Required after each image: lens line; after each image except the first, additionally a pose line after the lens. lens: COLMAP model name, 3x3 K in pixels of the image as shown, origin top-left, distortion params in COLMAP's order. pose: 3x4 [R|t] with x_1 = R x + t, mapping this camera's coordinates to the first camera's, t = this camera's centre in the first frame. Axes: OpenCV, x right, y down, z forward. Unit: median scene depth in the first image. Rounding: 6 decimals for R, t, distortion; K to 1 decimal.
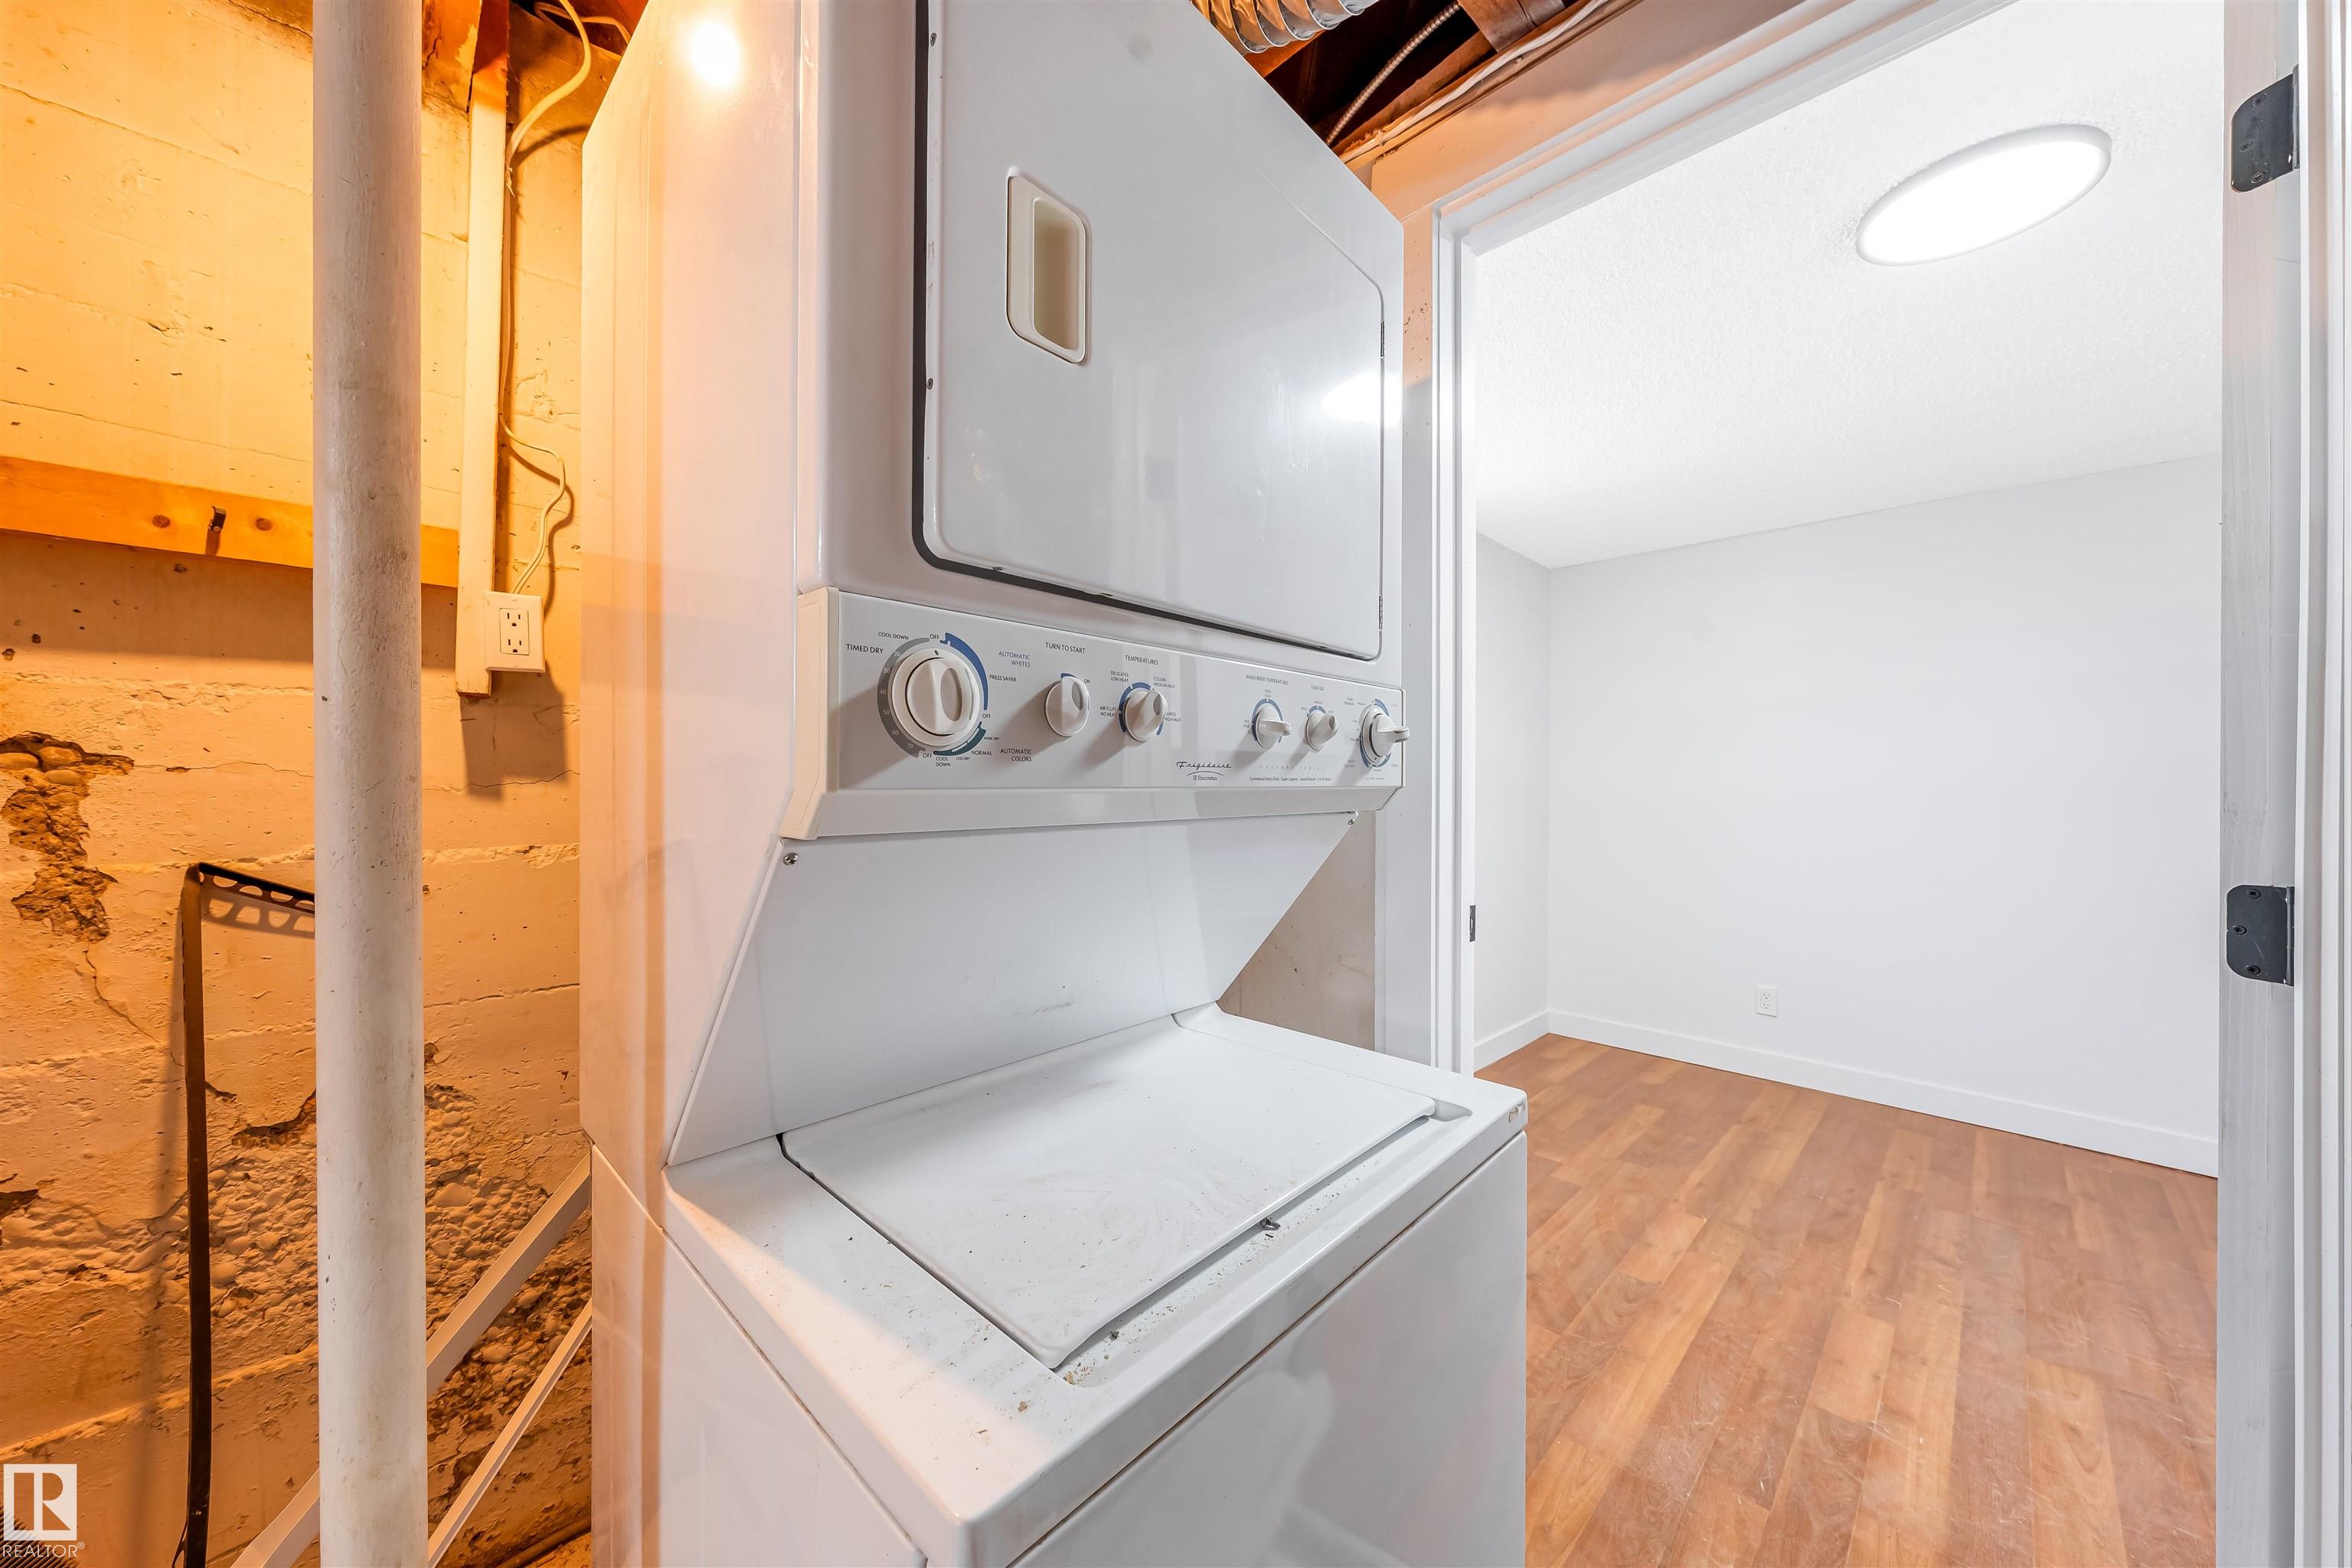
lens RADIAL K [[812.8, 0, 1179.3], [0, 812.8, 796.7], [0, 0, 1]] dist [-0.001816, 0.000045]
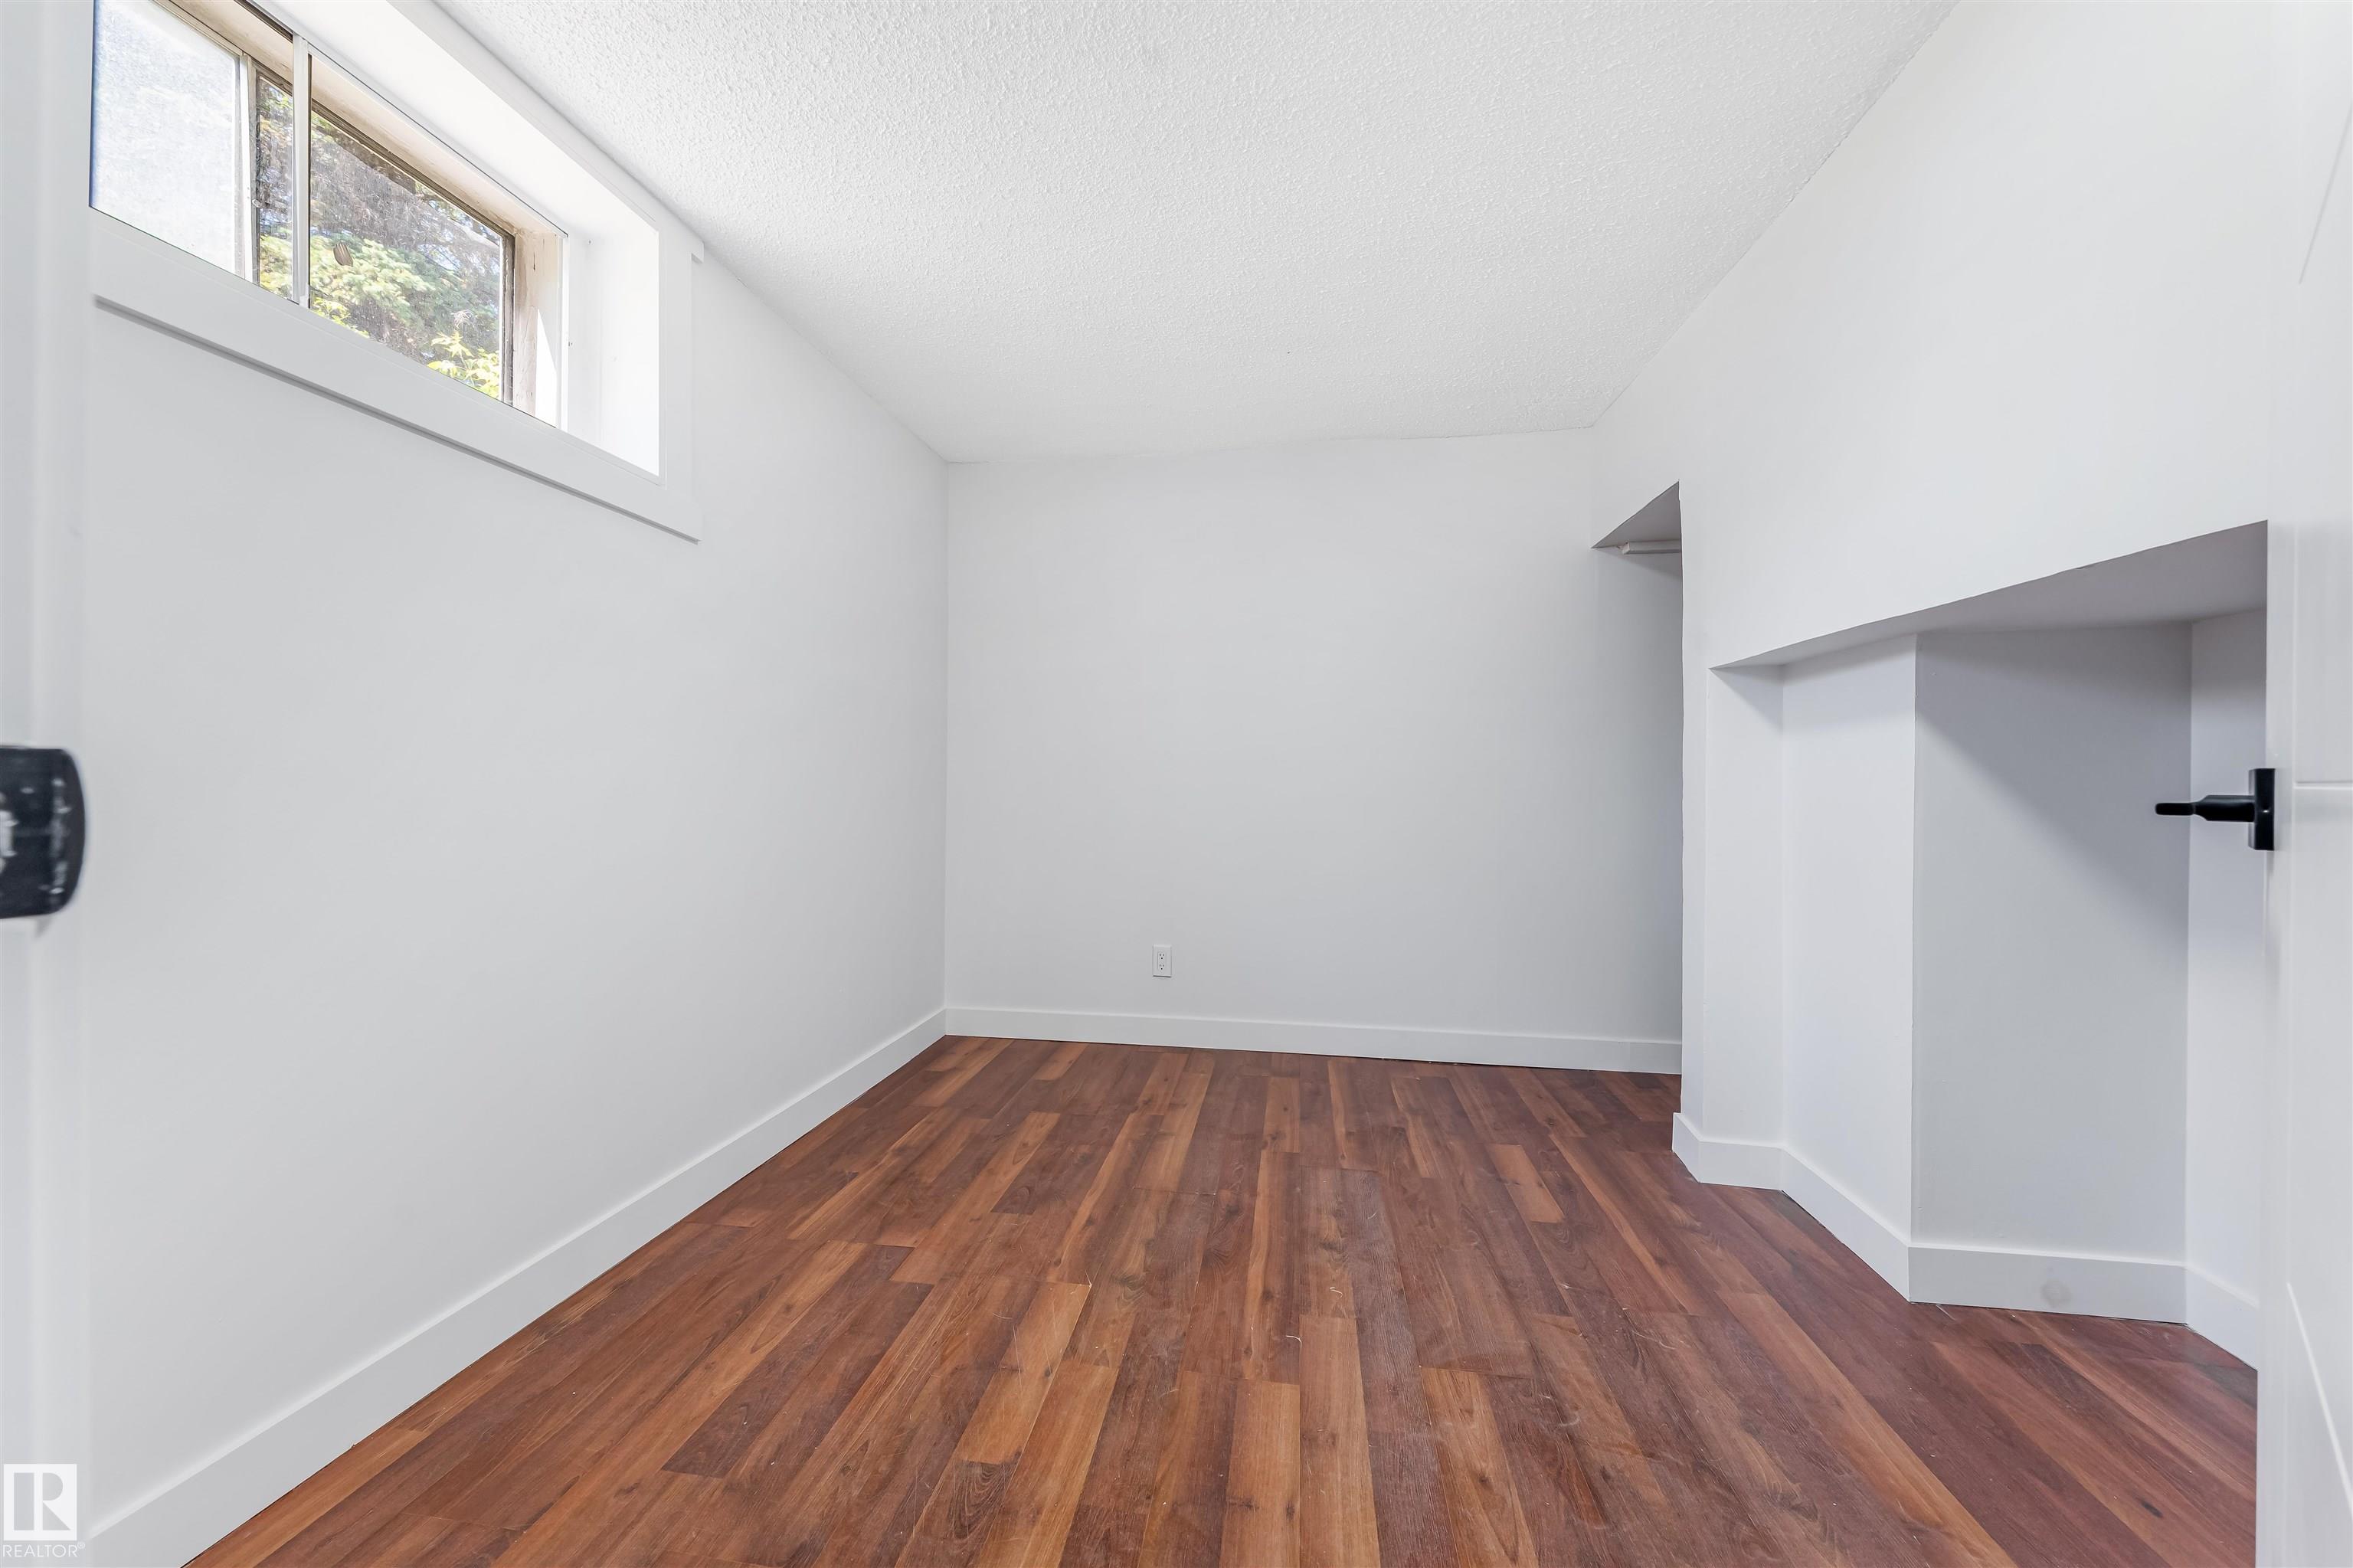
lens RADIAL K [[813.2, 0, 1169.7], [0, 813.2, 785.1], [0, 0, 1]] dist [-0.001816, 0.000045]
pose [[0.806247, -0.005840, 0.591551, 0.275270], [0.010442, 0.999936, -0.004360, 0.081104], [-0.591487, 0.009692, 0.806256, 0.366242]]
